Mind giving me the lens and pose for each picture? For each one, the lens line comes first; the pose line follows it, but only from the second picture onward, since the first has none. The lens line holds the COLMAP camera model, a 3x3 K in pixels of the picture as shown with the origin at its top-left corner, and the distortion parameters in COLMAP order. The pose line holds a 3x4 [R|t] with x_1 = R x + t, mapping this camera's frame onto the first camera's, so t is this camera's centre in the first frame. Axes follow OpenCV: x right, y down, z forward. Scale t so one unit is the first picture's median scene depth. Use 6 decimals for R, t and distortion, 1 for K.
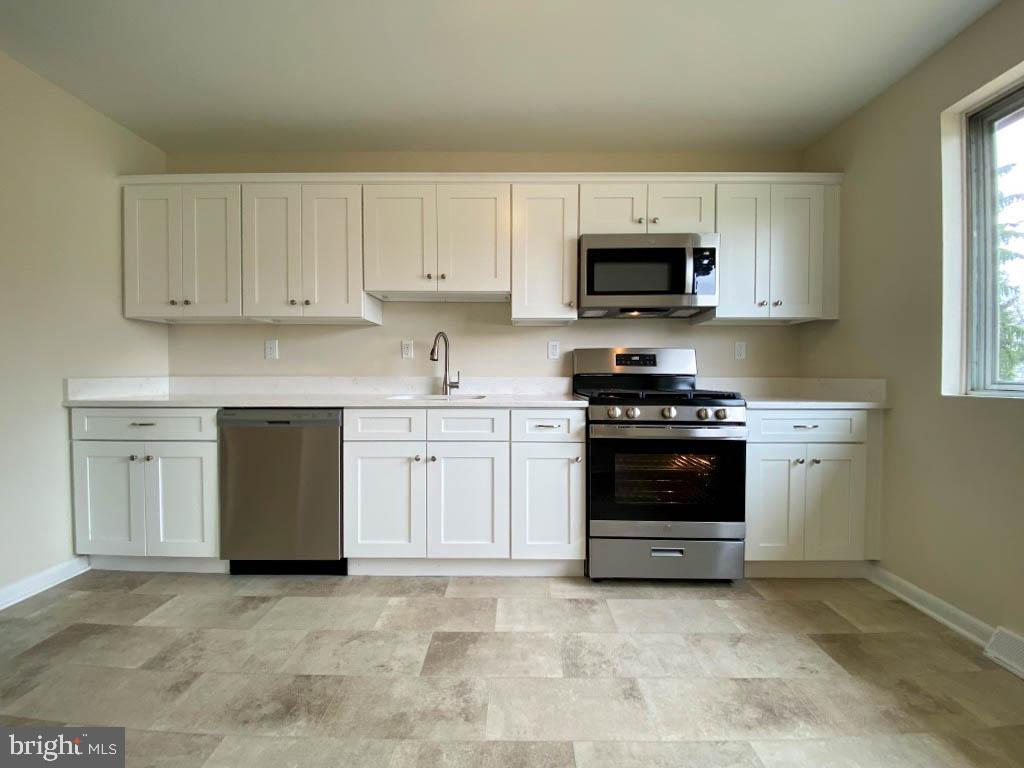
lens RADIAL K [[417.5, 0, 528.7], [0, 417.5, 380.0], [0, 0, 1]] dist [0.006929, -0.010745]
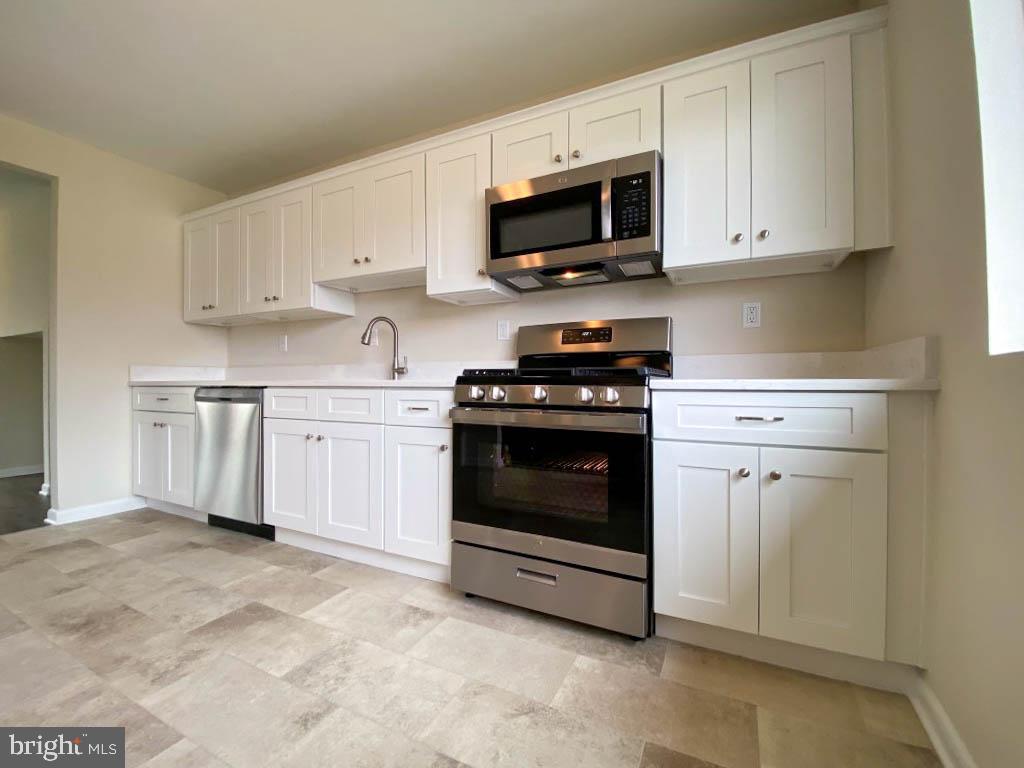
lens RADIAL K [[417.5, 0, 535.4], [0, 417.5, 390.9], [0, 0, 1]] dist [0.006929, -0.010745]
pose [[0.901601, 0.000830, -0.432568, 0.653652], [-0.006632, 0.999907, -0.011904, 0.083510], [0.432518, 0.013602, 0.901523, 0.306019]]
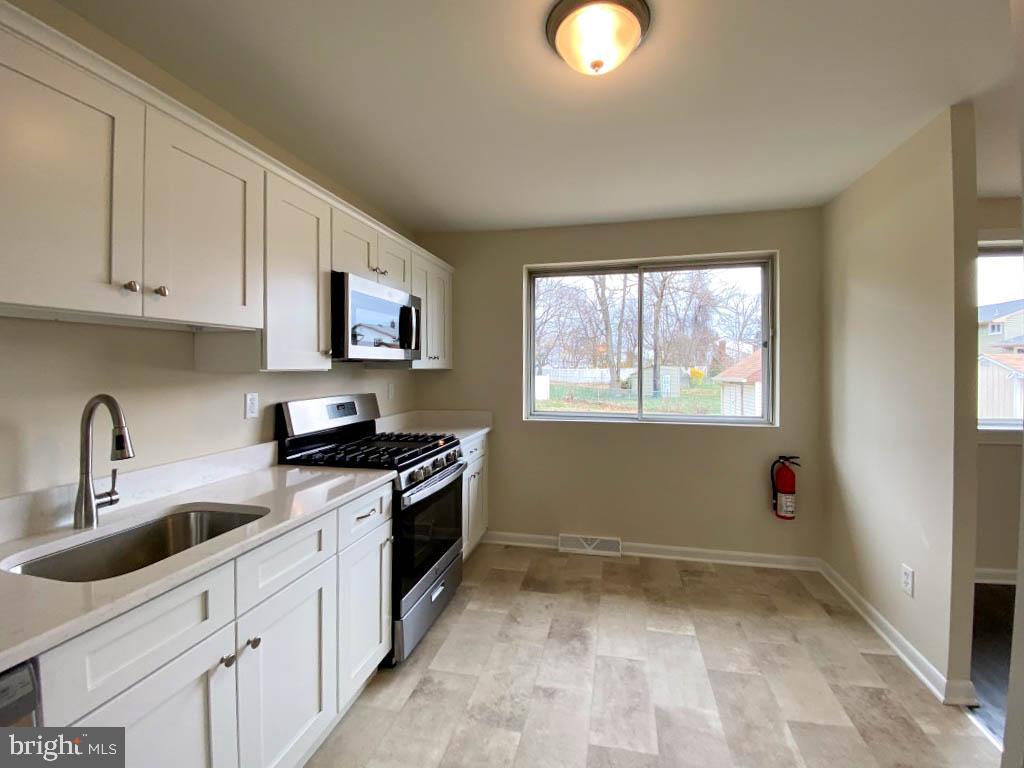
lens RADIAL K [[417.5, 0, 534.5], [0, 417.5, 374.6], [0, 0, 1]] dist [0.006929, -0.010745]
pose [[0.223806, -0.015732, 0.974507, -0.663761], [0.017808, 0.999769, 0.012050, -0.161587], [-0.974471, 0.014657, 0.224034, 0.497238]]
